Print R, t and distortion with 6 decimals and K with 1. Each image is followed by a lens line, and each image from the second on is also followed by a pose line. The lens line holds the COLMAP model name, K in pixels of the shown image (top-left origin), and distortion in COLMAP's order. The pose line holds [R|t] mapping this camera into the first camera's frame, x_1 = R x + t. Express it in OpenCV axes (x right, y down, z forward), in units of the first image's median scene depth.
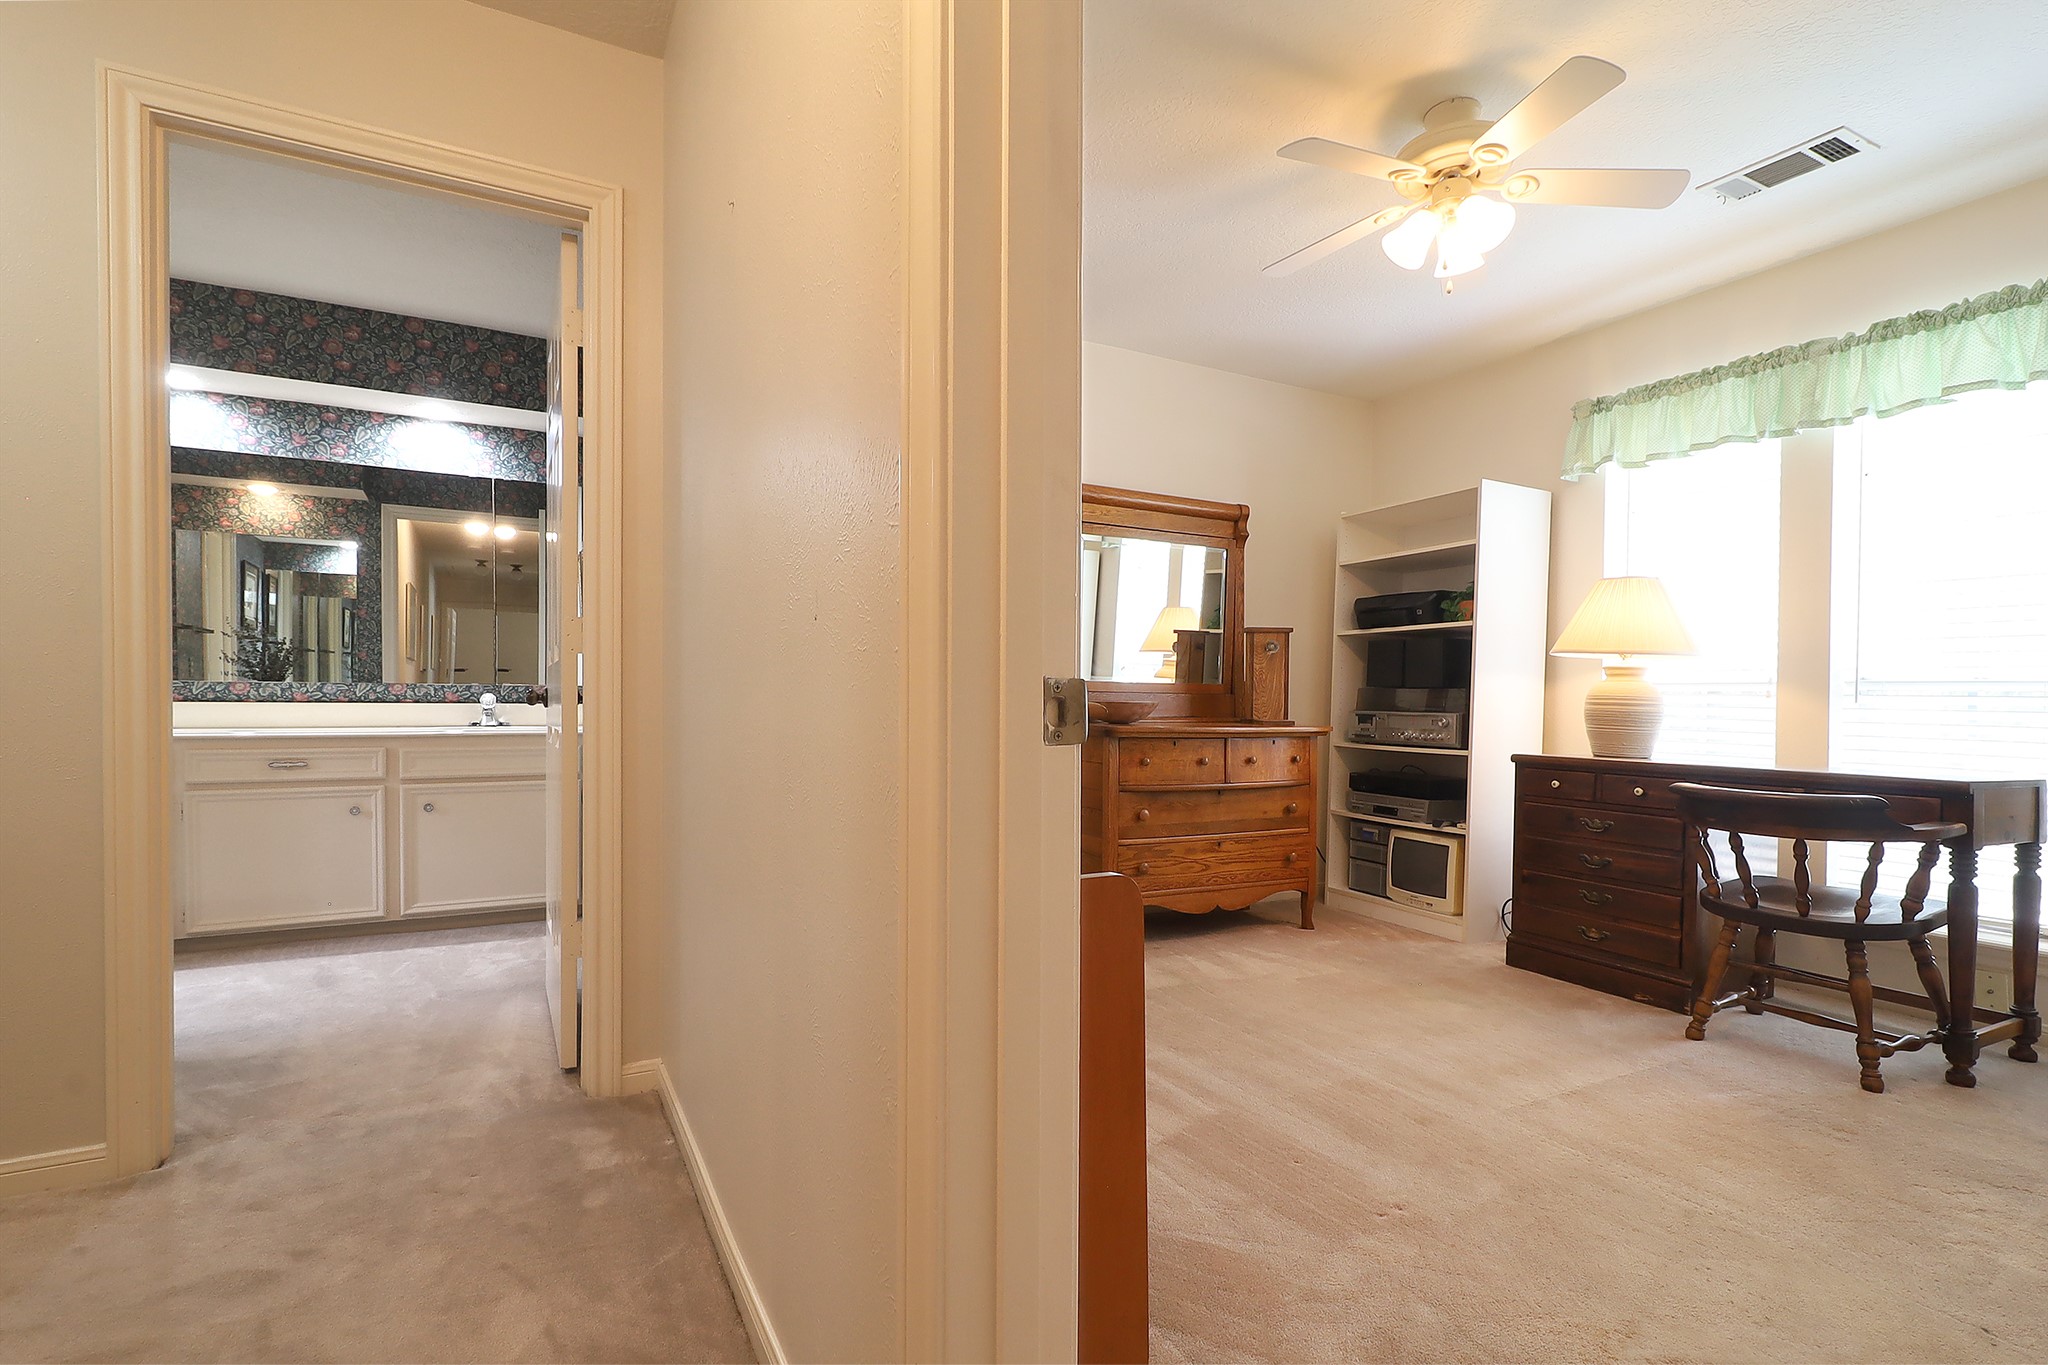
lens RADIAL K [[961.8, 0, 1037.7], [0, 961.8, 690.8], [0, 0, 1]] dist [0.000995, -0.000022]
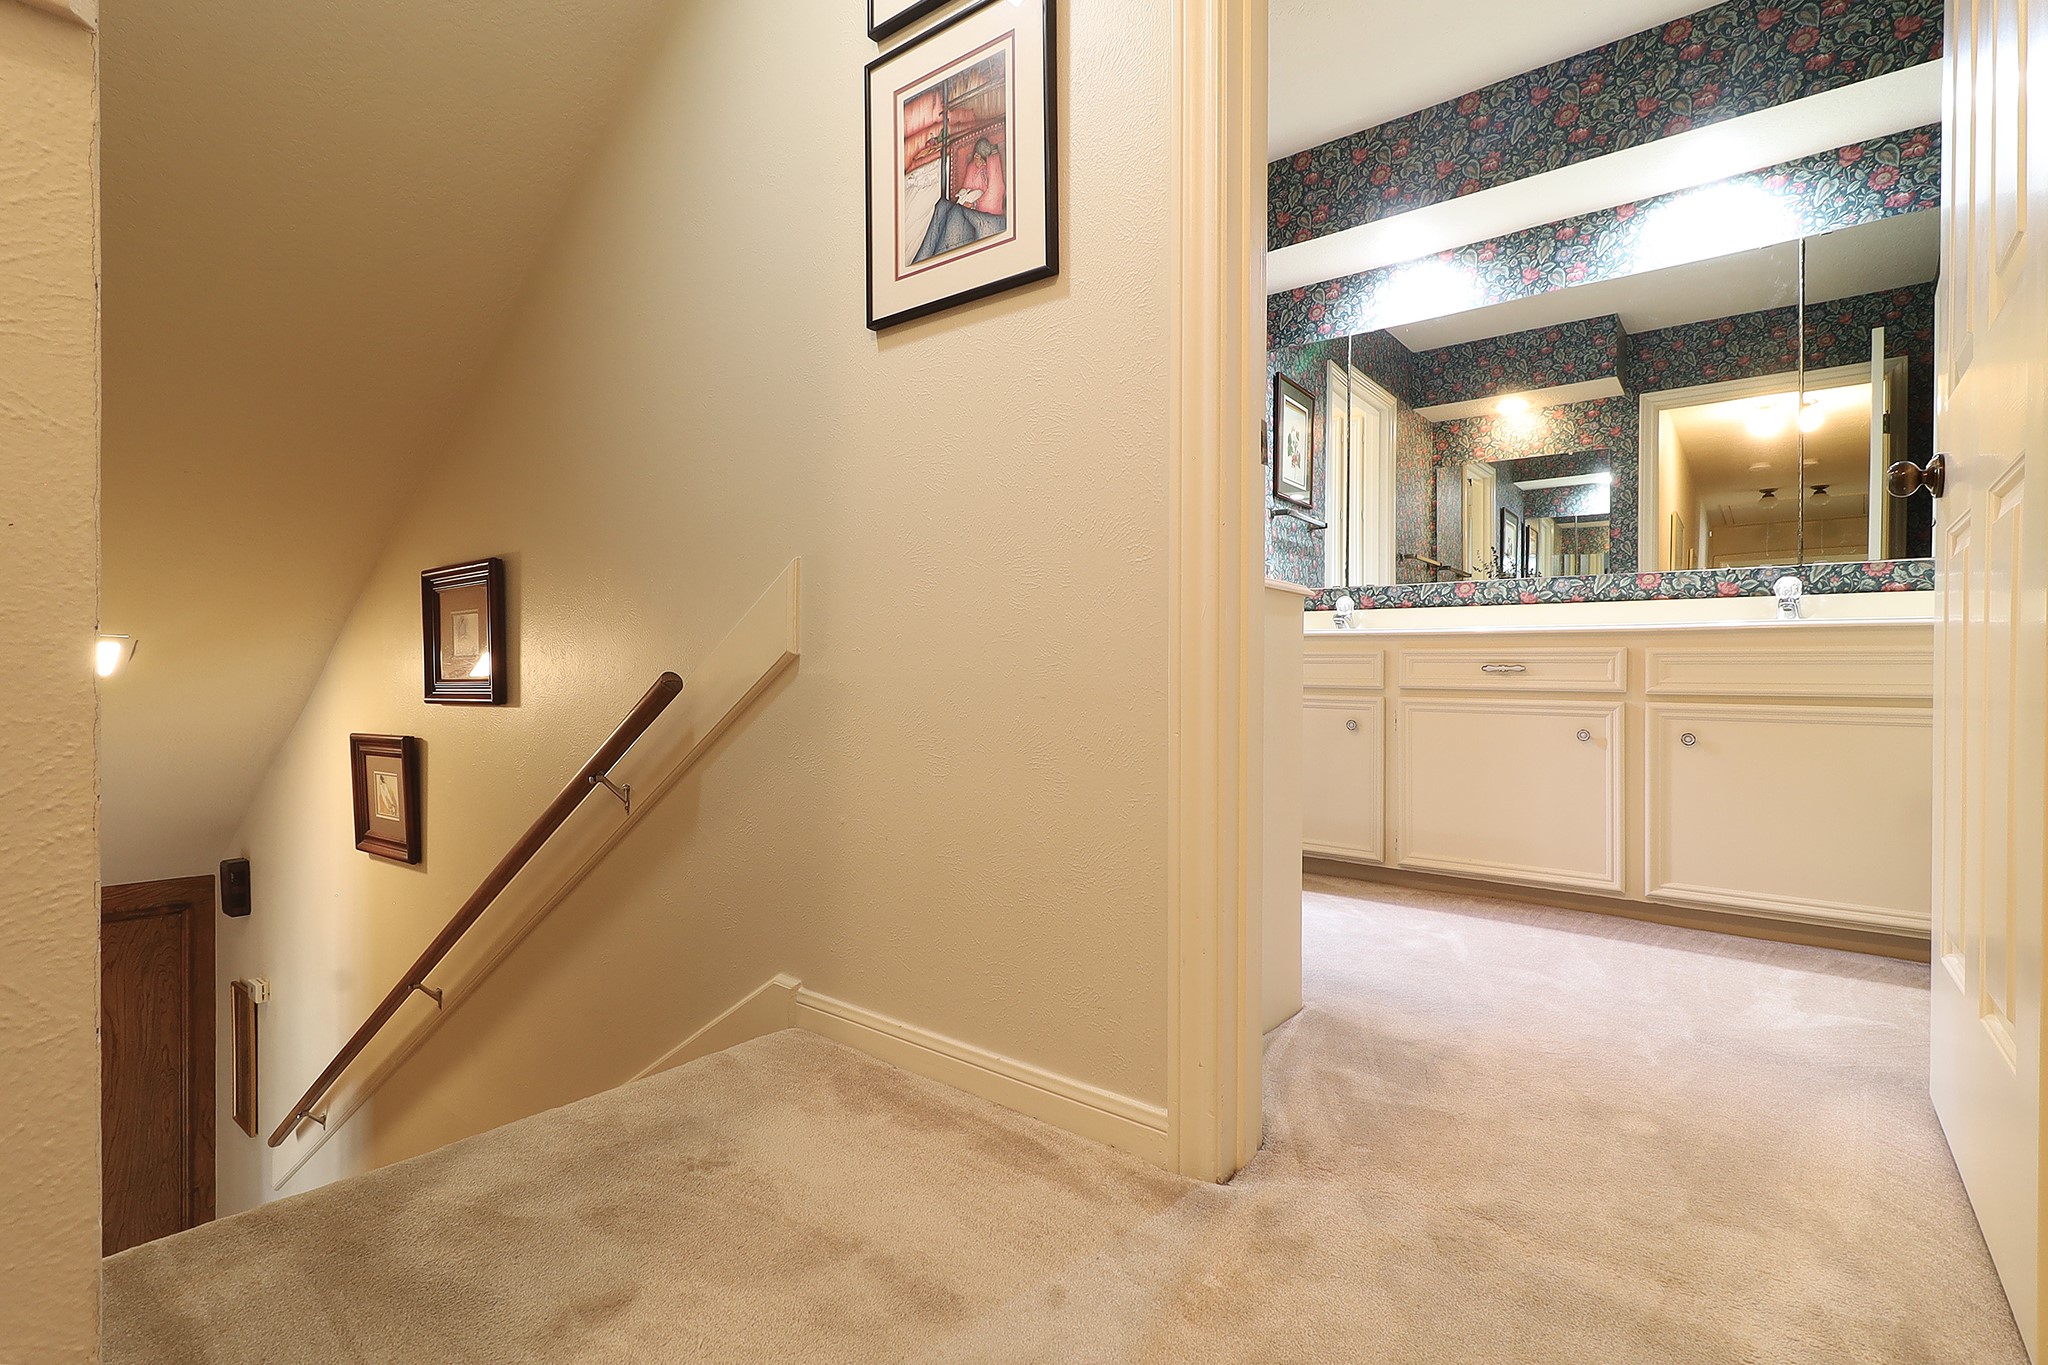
lens RADIAL K [[961.8, 0, 1037.7], [0, 961.8, 690.8], [0, 0, 1]] dist [0.000995, -0.000022]
pose [[0.390731, 0.004242, -0.920495, -0.192996], [-0.012490, 0.999922, -0.000694, 0.089162], [0.920420, 0.011769, 0.390754, 0.318587]]
